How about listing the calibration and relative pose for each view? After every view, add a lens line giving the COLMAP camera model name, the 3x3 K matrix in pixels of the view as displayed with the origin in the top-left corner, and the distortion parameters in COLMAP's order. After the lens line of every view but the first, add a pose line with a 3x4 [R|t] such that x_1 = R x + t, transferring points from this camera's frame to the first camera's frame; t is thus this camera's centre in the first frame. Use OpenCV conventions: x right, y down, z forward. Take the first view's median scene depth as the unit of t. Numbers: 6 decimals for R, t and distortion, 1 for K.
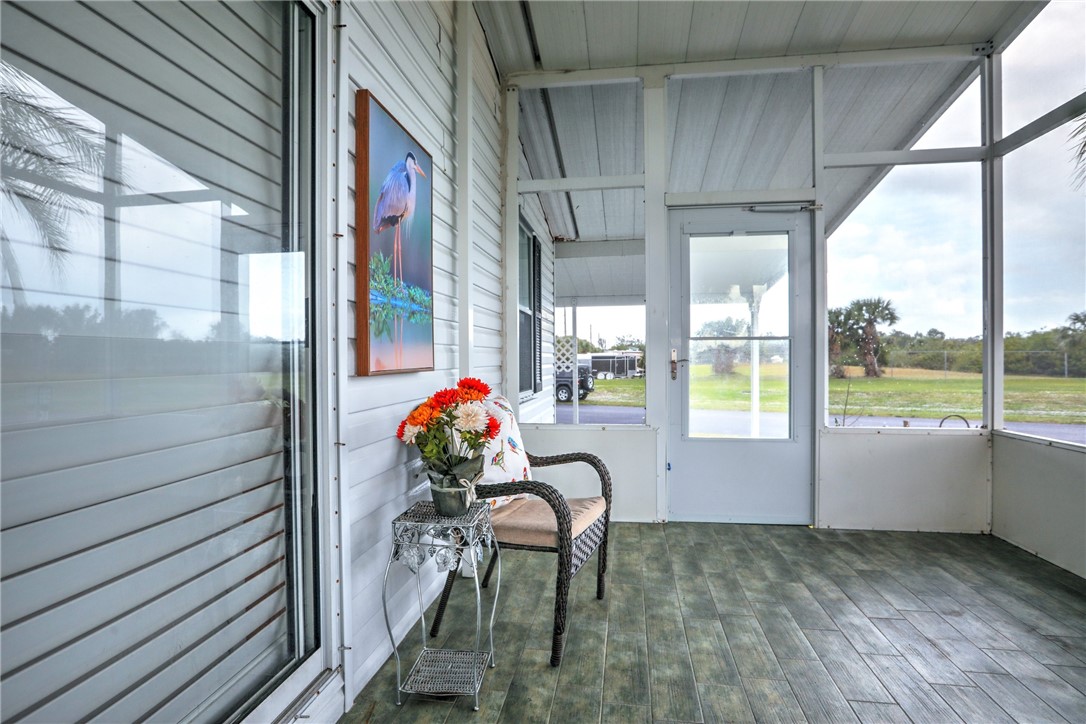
lens RADIAL K [[534.9, 0, 540.6], [0, 534.9, 365.5], [0, 0, 1]] dist [-0.027690, 0.003575]
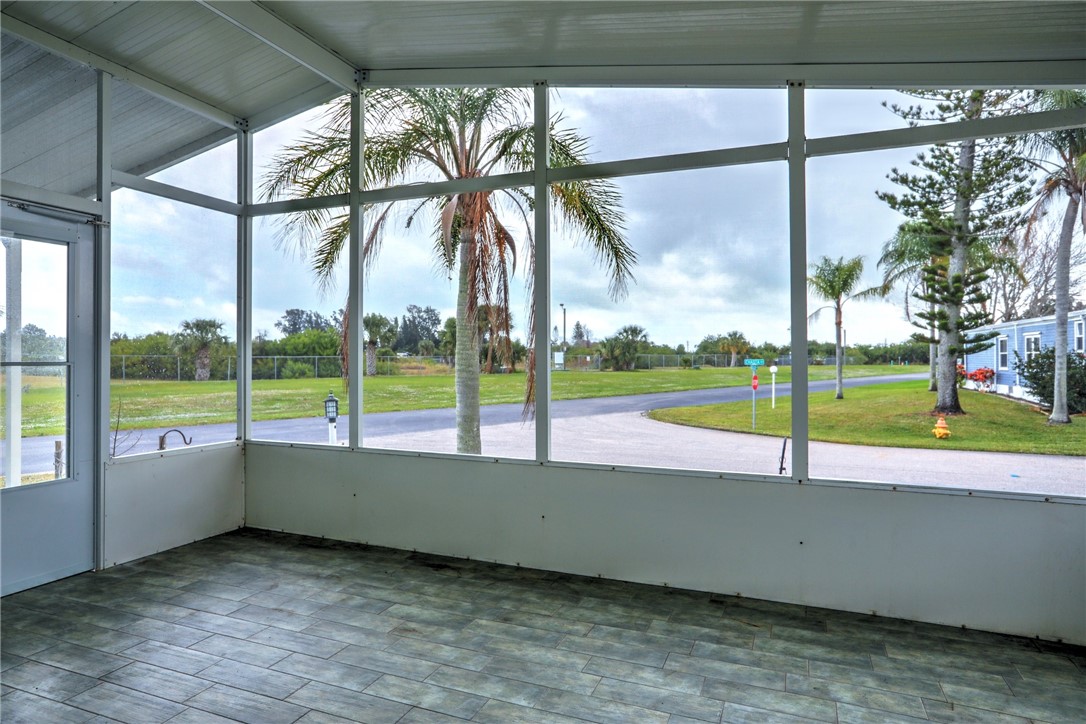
lens RADIAL K [[634.6, 0, 541.6], [0, 634.6, 359.1], [0, 0, 1]] dist [-0.000675, -0.000259]
pose [[0.223947, 0.002088, 0.974599, -0.421015], [0.008242, 0.999958, -0.004036, -0.053920], [-0.974566, 0.008937, 0.223921, 0.001868]]
